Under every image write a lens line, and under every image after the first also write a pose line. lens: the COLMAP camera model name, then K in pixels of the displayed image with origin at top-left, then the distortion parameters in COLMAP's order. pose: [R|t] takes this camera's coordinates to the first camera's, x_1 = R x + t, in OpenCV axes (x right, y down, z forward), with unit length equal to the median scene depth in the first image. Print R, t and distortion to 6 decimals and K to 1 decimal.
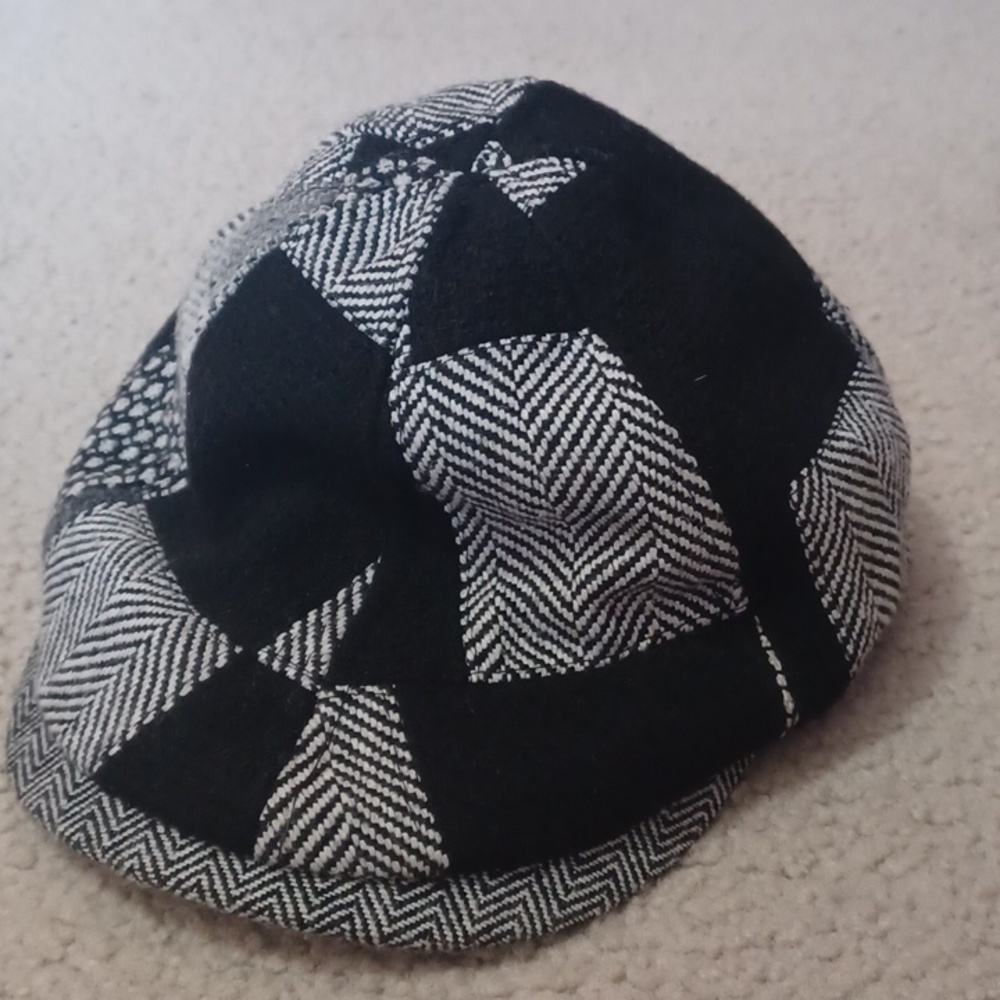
lens RADIAL K [[1603.2, 0, 555.2], [0, 1603.2, 501.9], [0, 0, 1]] dist [-0.059901, 0.480241]
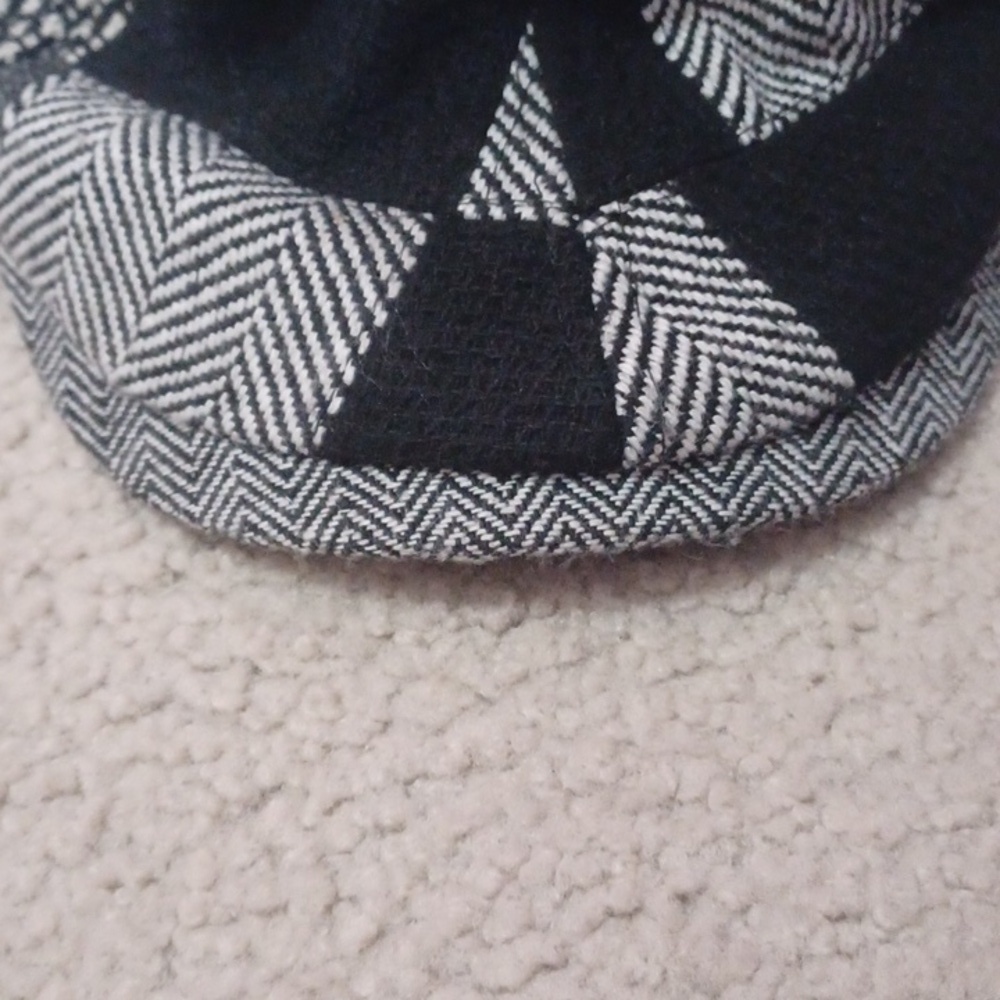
lens RADIAL K [[1603.2, 0, 555.2], [0, 1603.2, 501.9], [0, 0, 1]] dist [-0.059901, 0.480241]
pose [[0.899512, -0.366314, 0.238102, -0.376491], [0.278166, 0.900434, 0.334429, -0.008673], [-0.336901, -0.234591, 0.911847, 0.349658]]
